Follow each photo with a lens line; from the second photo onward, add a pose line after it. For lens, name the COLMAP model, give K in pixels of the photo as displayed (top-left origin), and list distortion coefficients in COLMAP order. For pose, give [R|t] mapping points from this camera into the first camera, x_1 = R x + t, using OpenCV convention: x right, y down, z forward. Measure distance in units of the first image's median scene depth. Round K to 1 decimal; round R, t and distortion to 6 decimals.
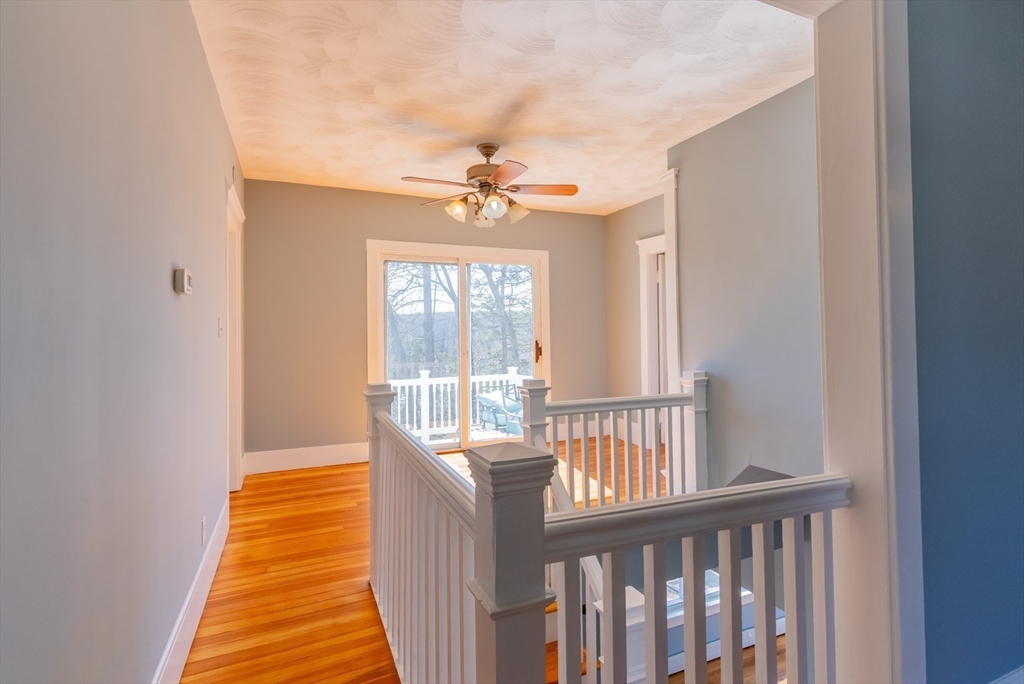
lens RADIAL K [[496.1, 0, 511.2], [0, 496.1, 327.3], [0, 0, 1]] dist [-0.000333, 0.000291]
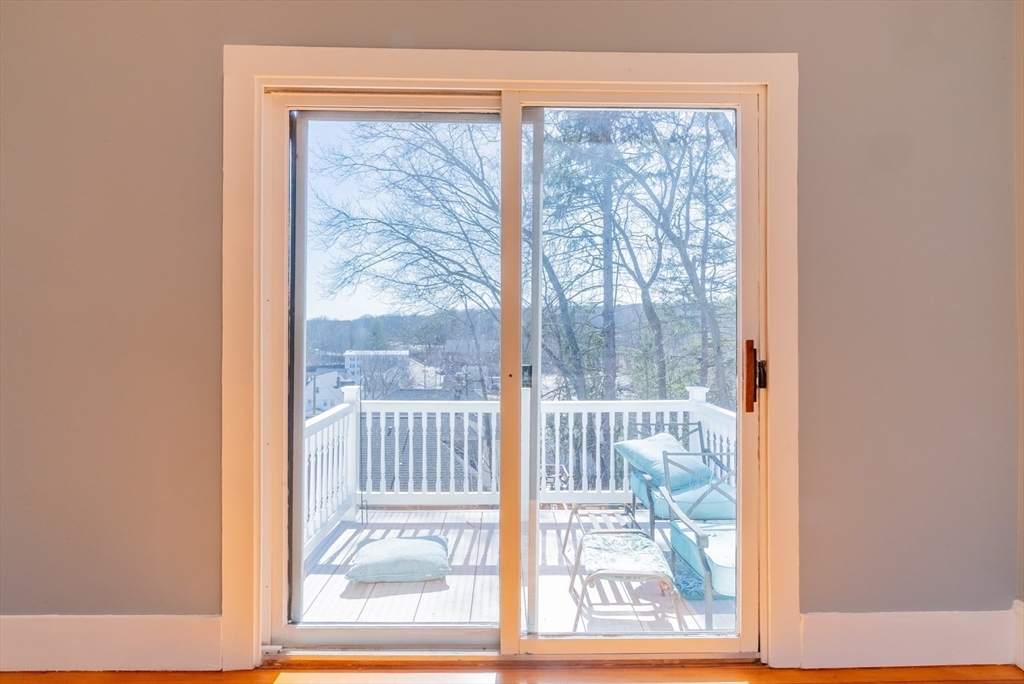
lens RADIAL K [[496.1, 0, 511.2], [0, 496.1, 327.3], [0, 0, 1]] dist [-0.000333, 0.000291]
pose [[0.922751, 0.019966, -0.384880, 0.007202], [-0.012966, 0.999700, 0.020776, 0.002522], [0.385179, -0.014180, 0.922733, 0.148443]]
